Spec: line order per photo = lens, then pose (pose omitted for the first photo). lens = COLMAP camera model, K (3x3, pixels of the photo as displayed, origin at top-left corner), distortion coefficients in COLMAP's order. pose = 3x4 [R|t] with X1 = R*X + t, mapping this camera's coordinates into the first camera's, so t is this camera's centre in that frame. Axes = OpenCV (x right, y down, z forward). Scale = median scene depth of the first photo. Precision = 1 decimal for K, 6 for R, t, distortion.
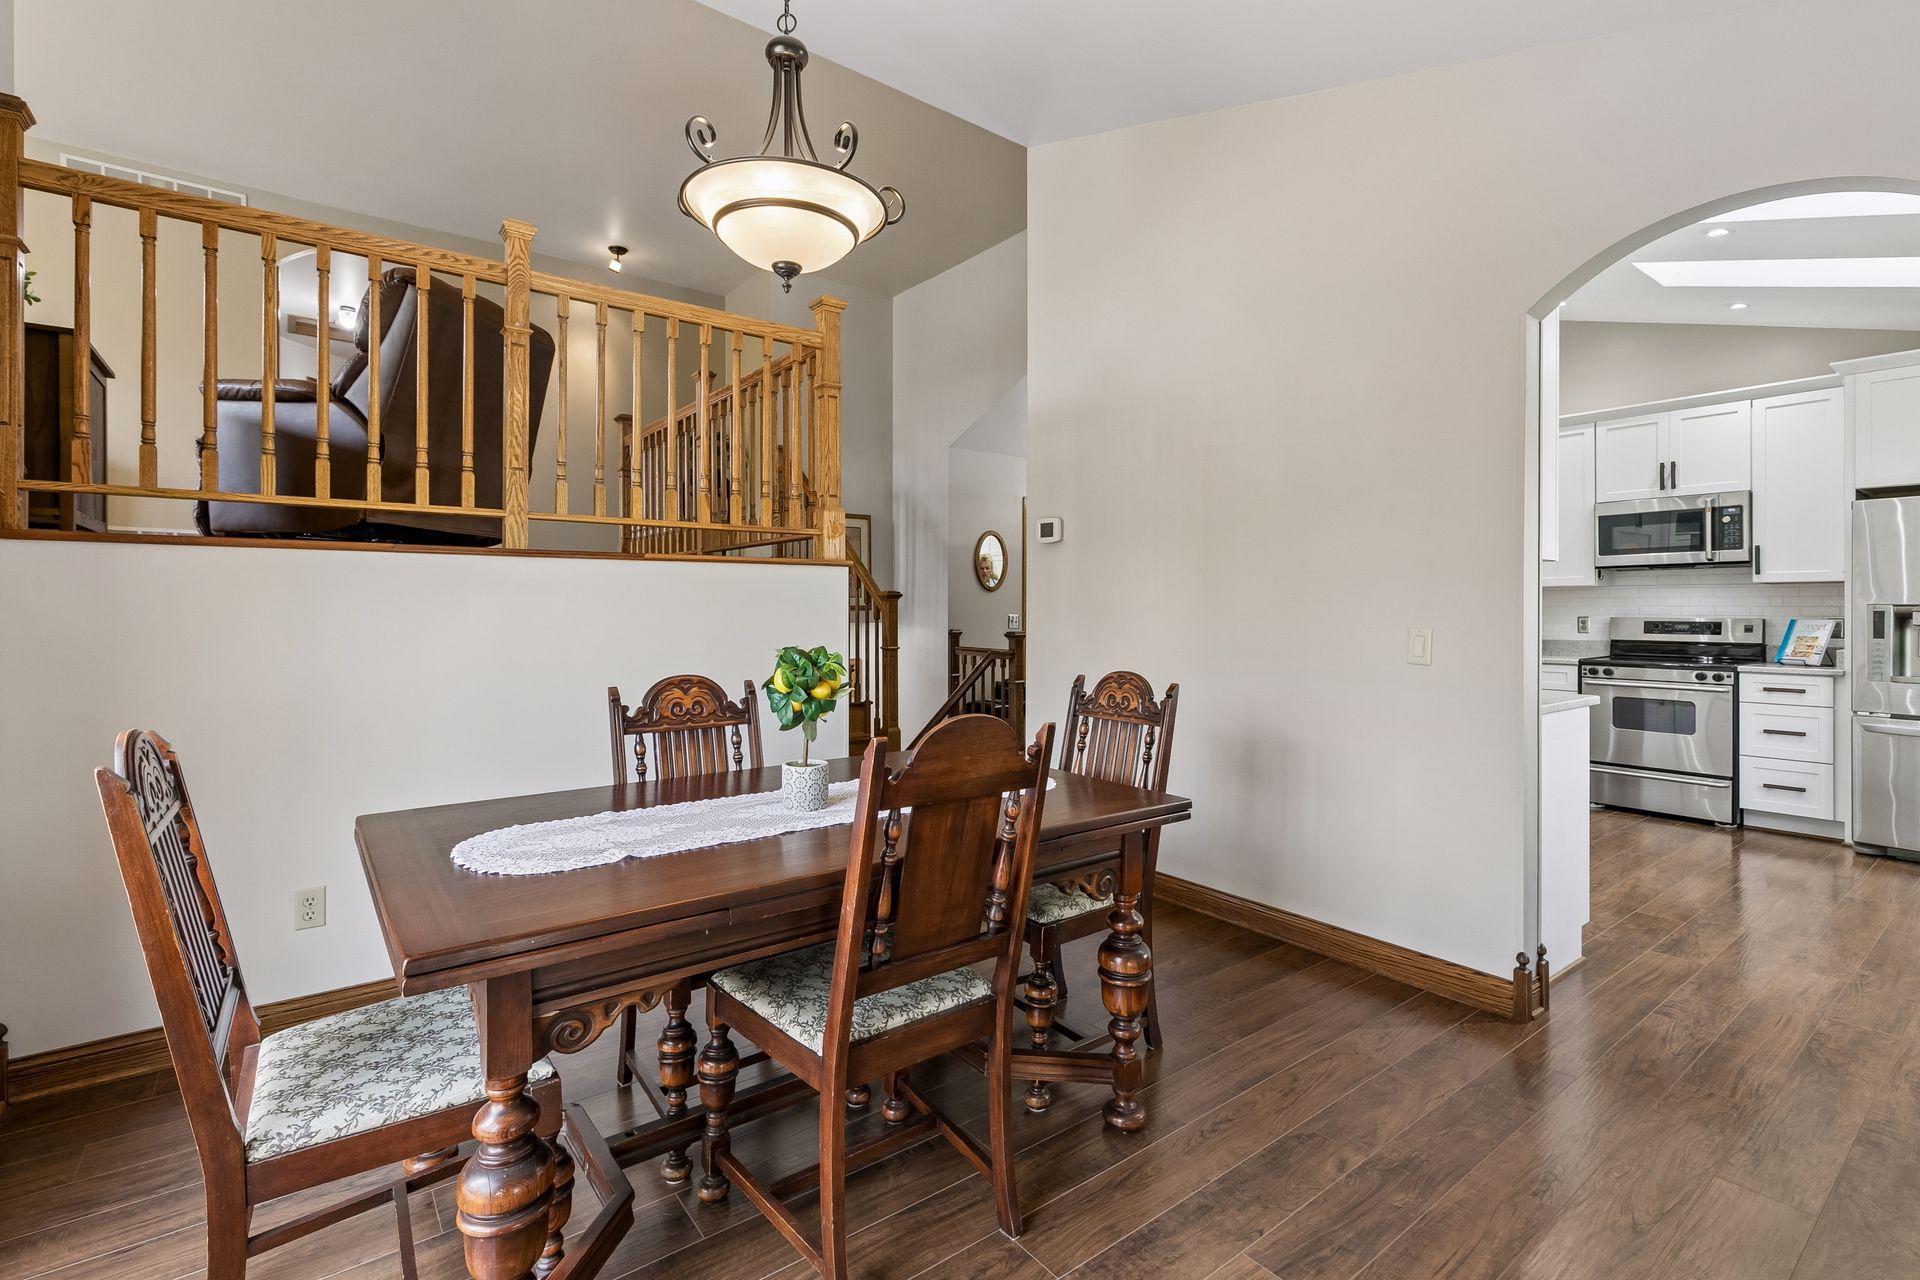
lens RADIAL K [[874.0, 0, 945.2], [0, 874.0, 609.2], [0, 0, 1]] dist [-0.000347, -0.001140]
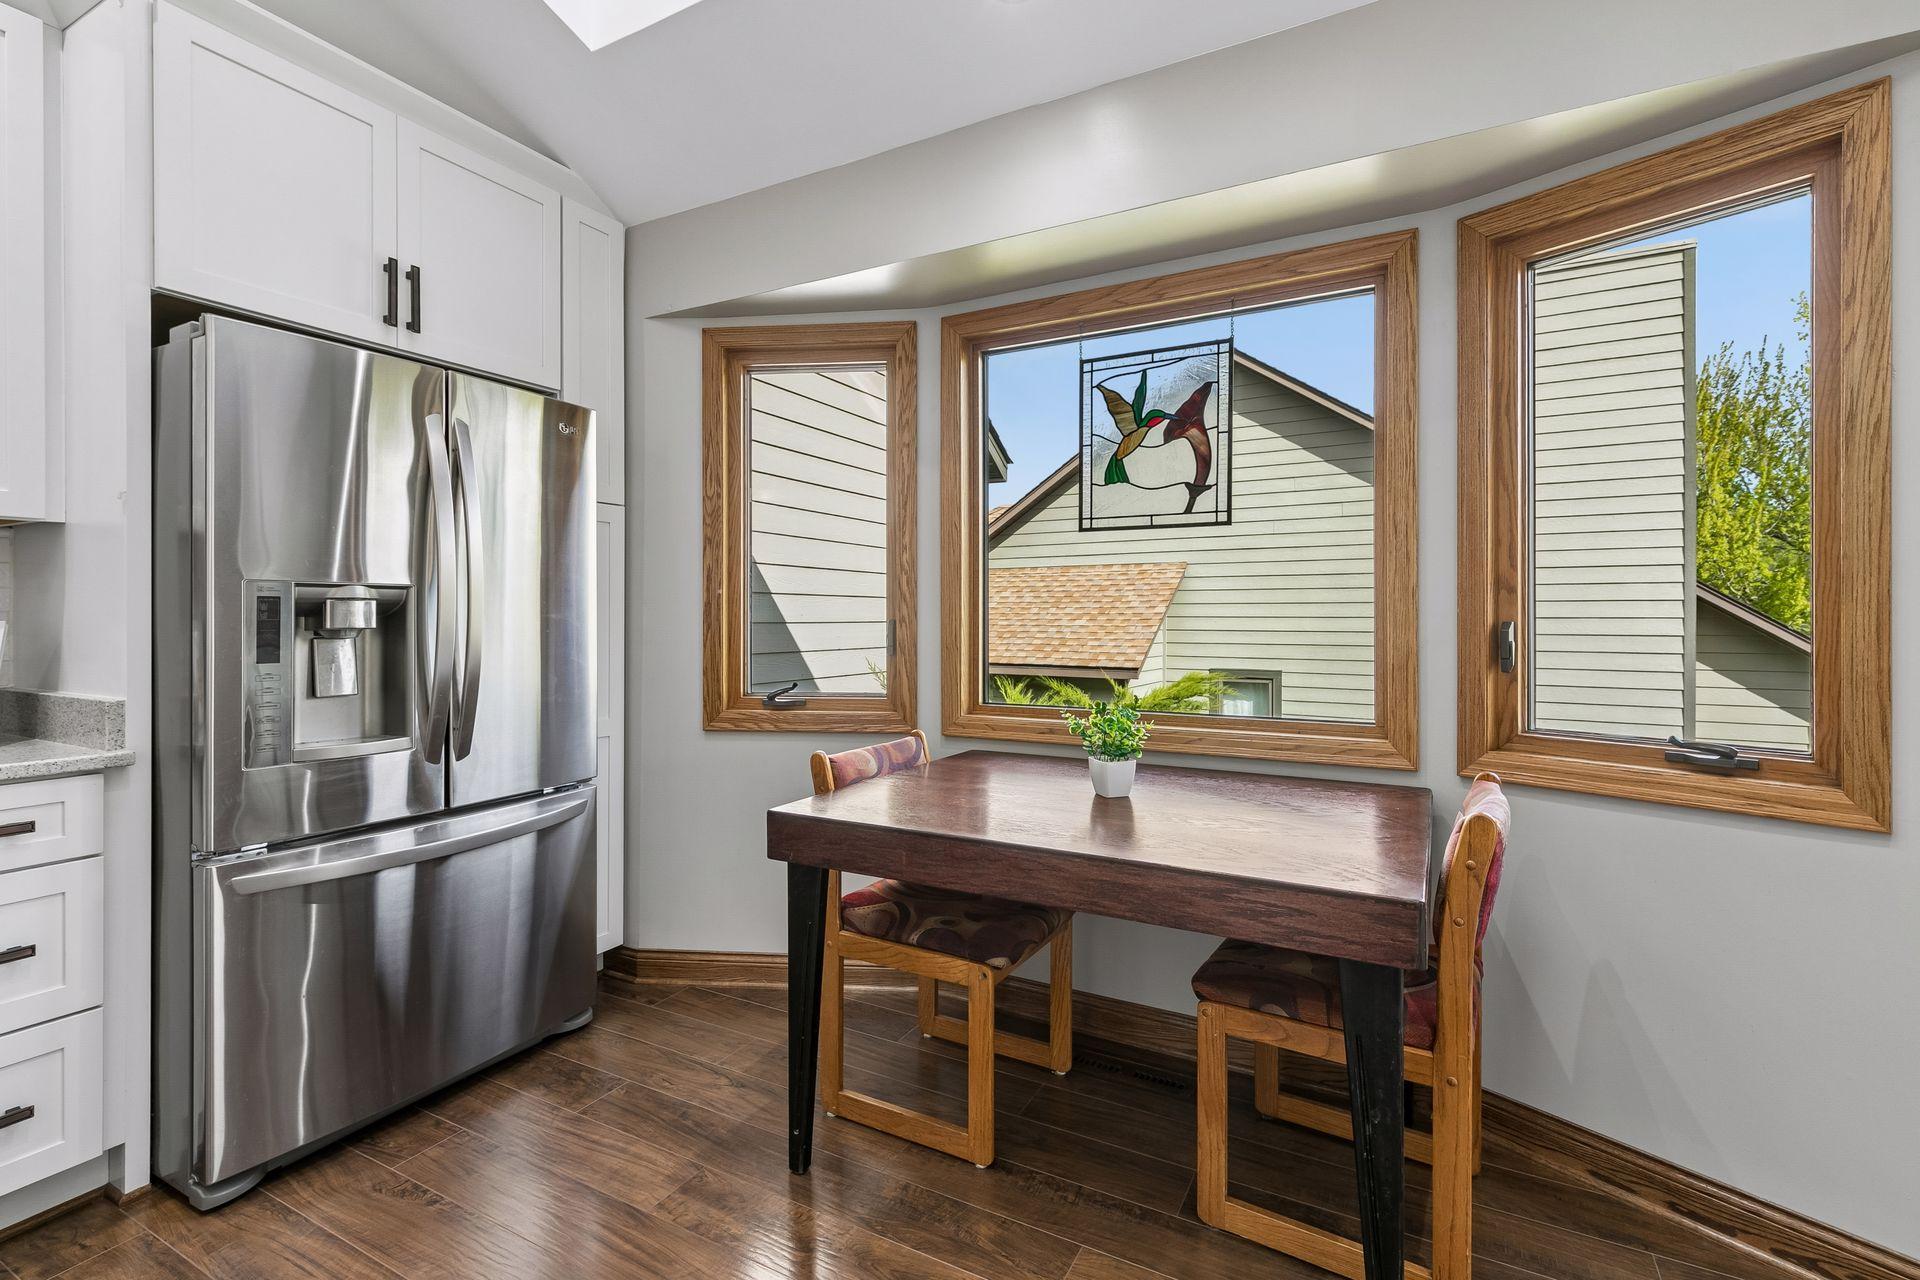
lens RADIAL K [[874.0, 0, 954.8], [0, 874.0, 626.4], [0, 0, 1]] dist [-0.000347, -0.001140]
pose [[-0.418690, -0.003465, 0.908123, 0.475811], [0.006491, 0.999956, 0.006808, 0.013445], [-0.908106, 0.008745, -0.418649, 0.748047]]
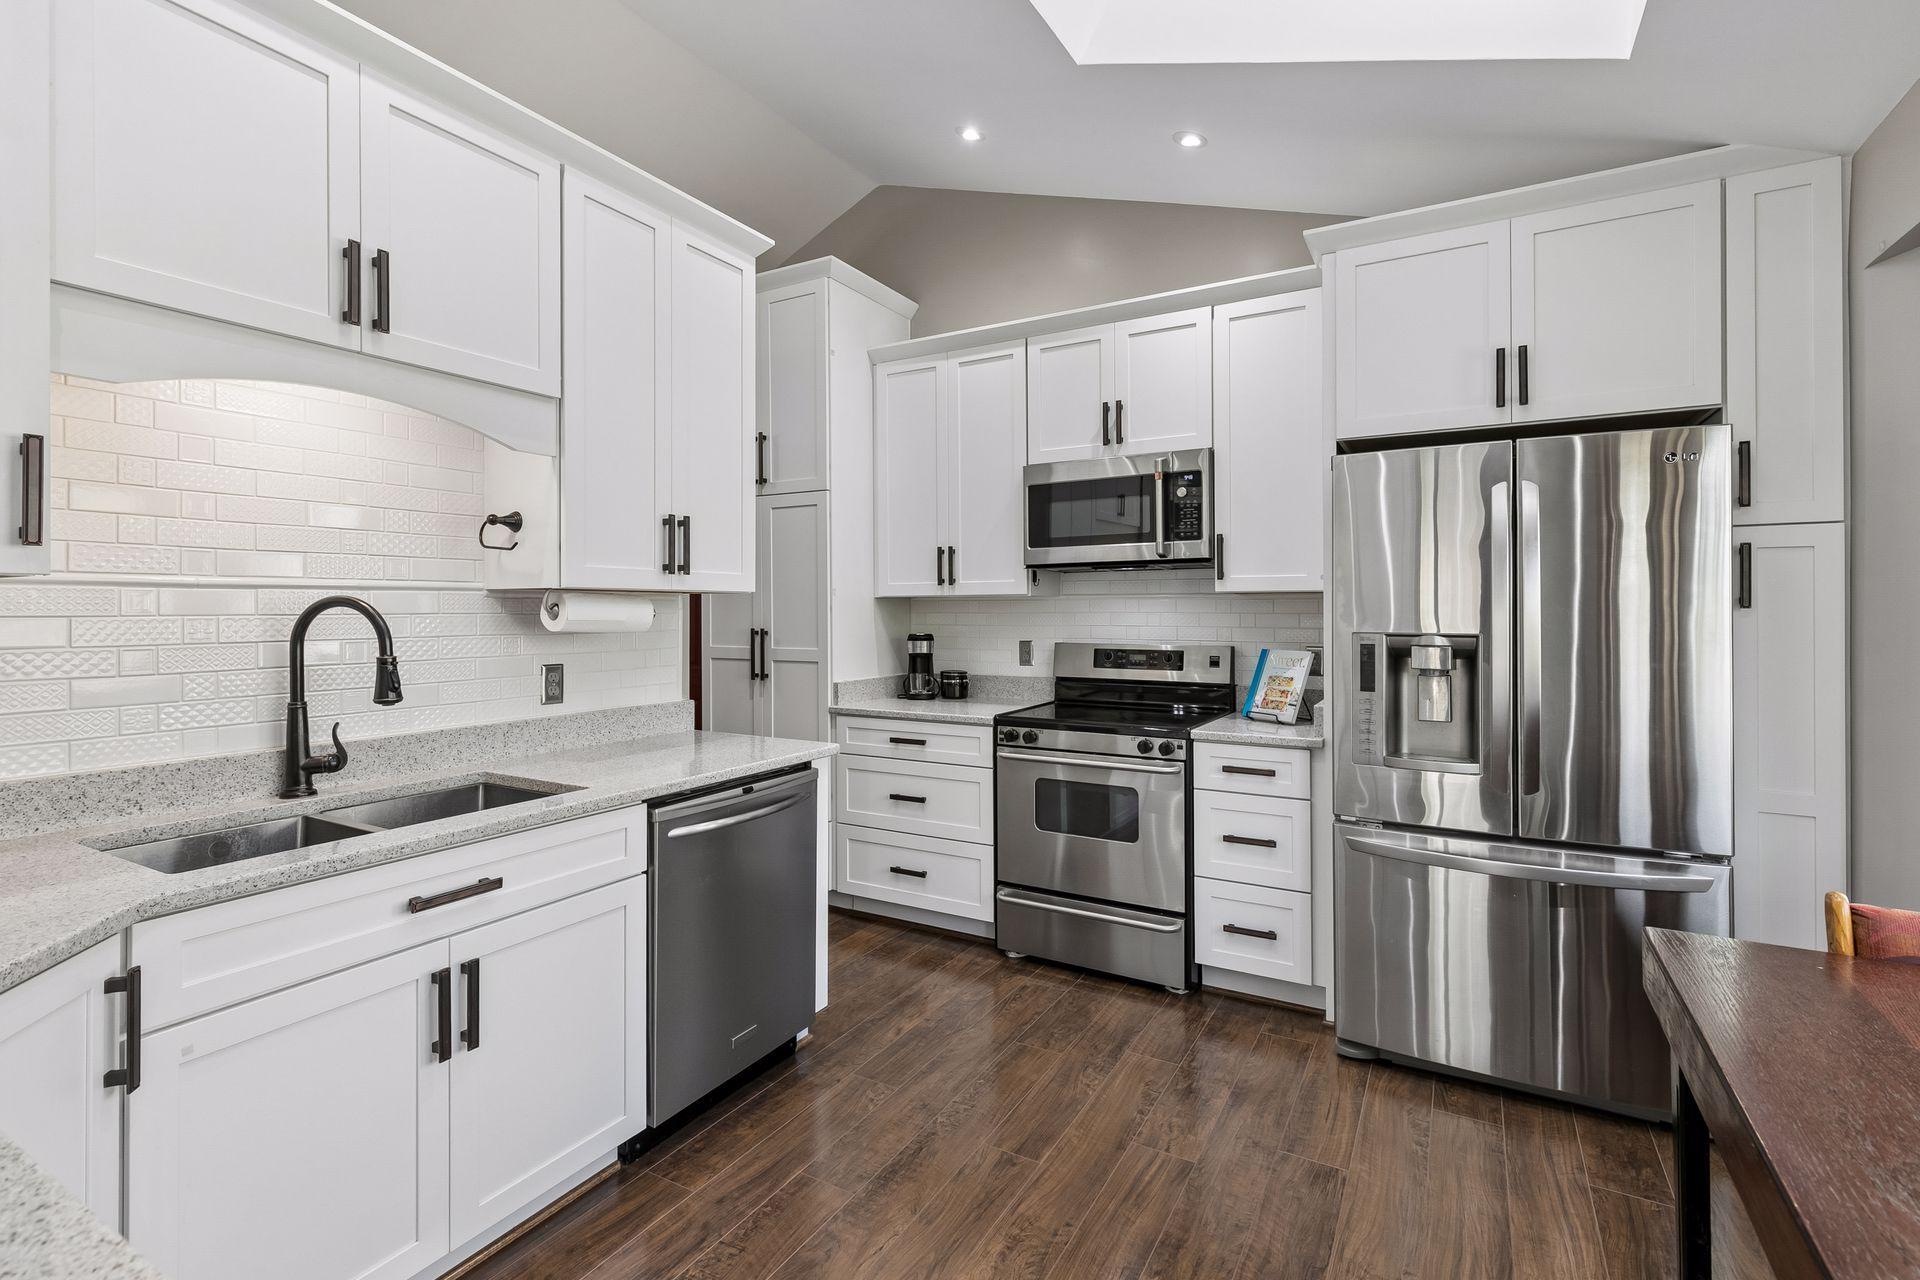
lens RADIAL K [[874.0, 0, 963.5], [0, 874.0, 602.0], [0, 0, 1]] dist [-0.000347, -0.001140]
pose [[0.919571, -0.000978, 0.392924, 0.505322], [0.004076, 0.999967, -0.007050, -0.019616], [-0.392904, 0.008085, 0.919544, 0.484904]]
